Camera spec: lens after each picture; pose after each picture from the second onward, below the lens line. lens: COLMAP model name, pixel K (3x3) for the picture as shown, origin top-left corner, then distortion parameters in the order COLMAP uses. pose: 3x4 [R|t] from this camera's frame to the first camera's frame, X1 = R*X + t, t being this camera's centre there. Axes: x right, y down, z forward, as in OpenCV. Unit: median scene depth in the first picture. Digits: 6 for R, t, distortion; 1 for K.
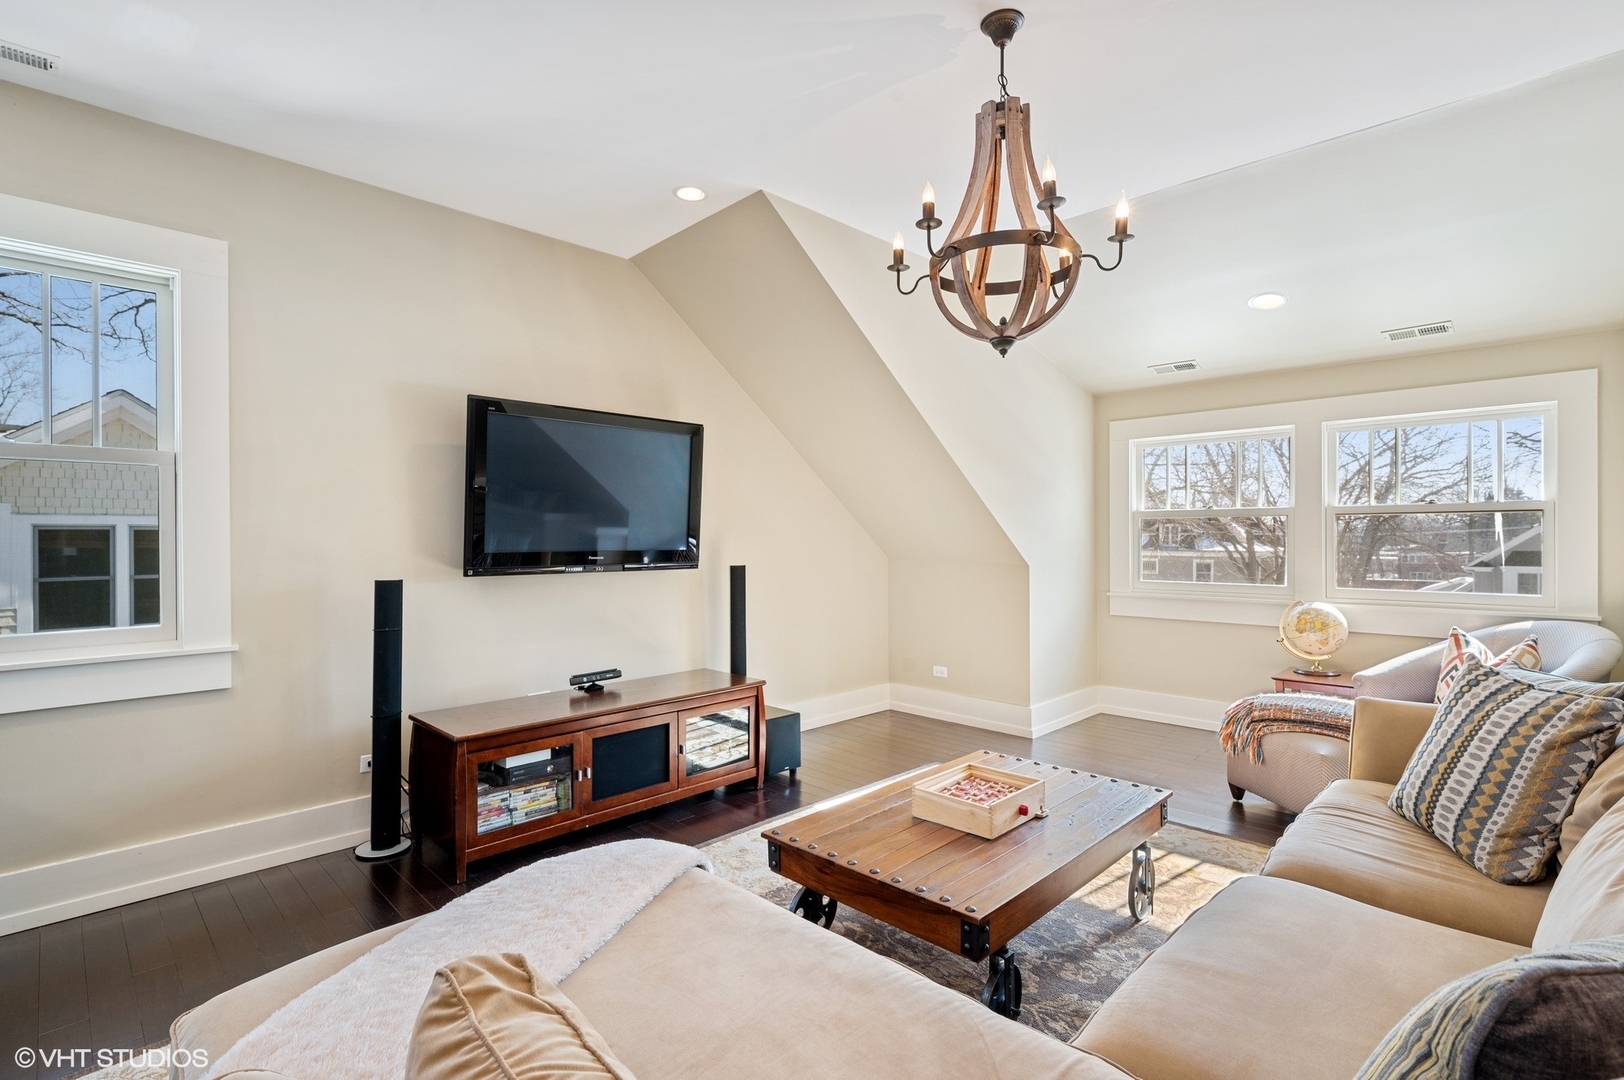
lens RADIAL K [[771.4, 0, 811.8], [0, 771.4, 536.5], [0, 0, 1]] dist [-0.003014, 0.000307]
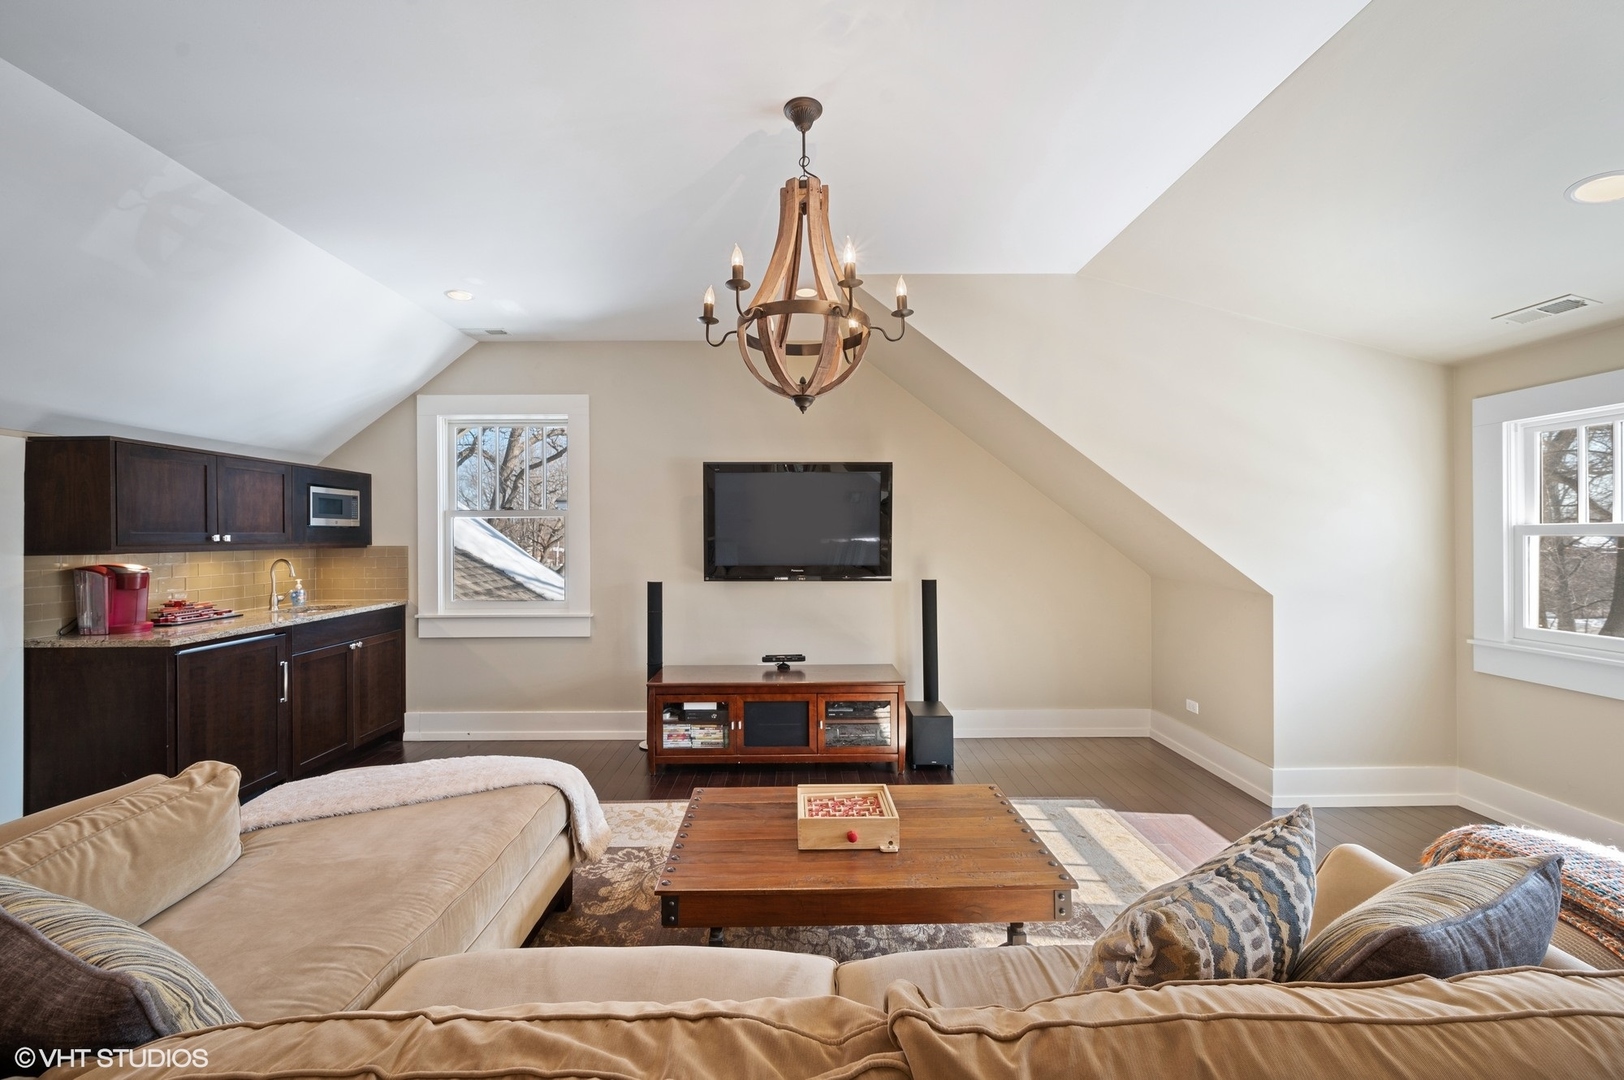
lens RADIAL K [[646.2, 0, 803.2], [0, 646.2, 532.5], [0, 0, 1]] dist [0.000382, -0.000510]
pose [[0.707633, -0.002412, -0.706576, 0.572724], [0.000596, 0.999996, -0.002817, -0.038696], [0.706580, 0.001573, 0.707632, 0.221930]]
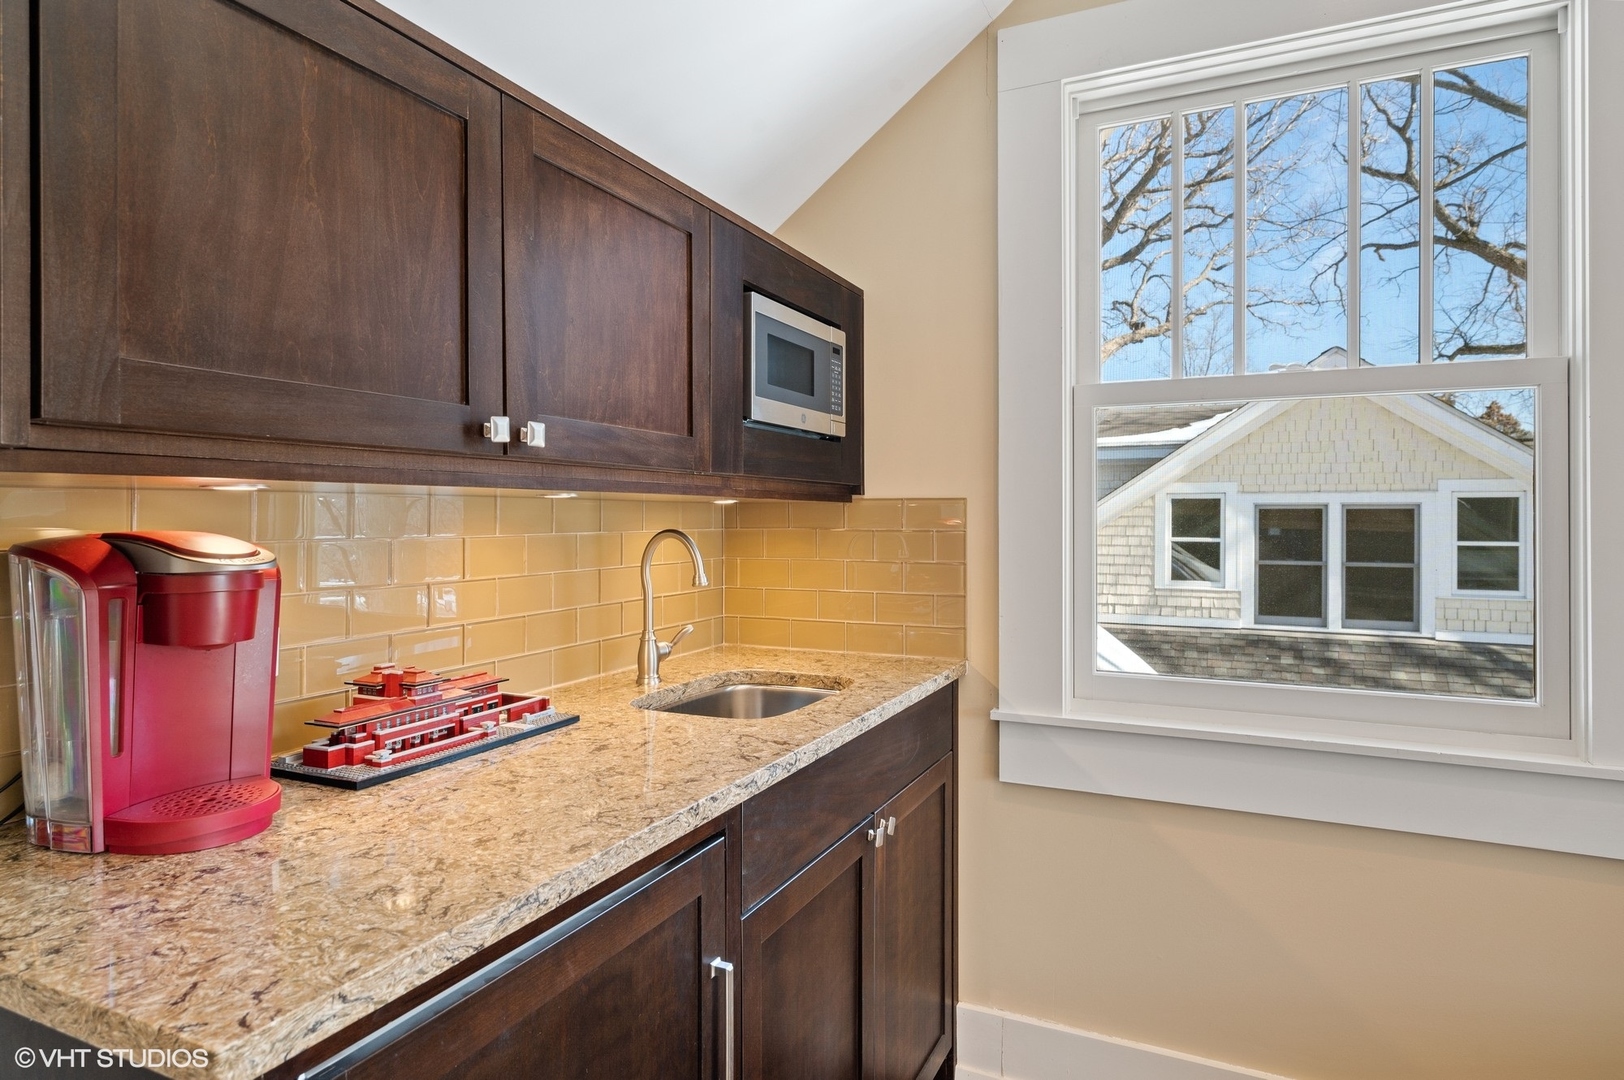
lens RADIAL K [[910.0, 0, 814.8], [0, 910.0, 525.3], [0, 0, 1]] dist [-0.000752, 0.000179]
pose [[0.341675, 0.018347, -0.939639, -0.380408], [-0.008357, 0.999829, 0.016484, -0.006568], [0.939781, 0.002221, 0.341770, 0.280149]]
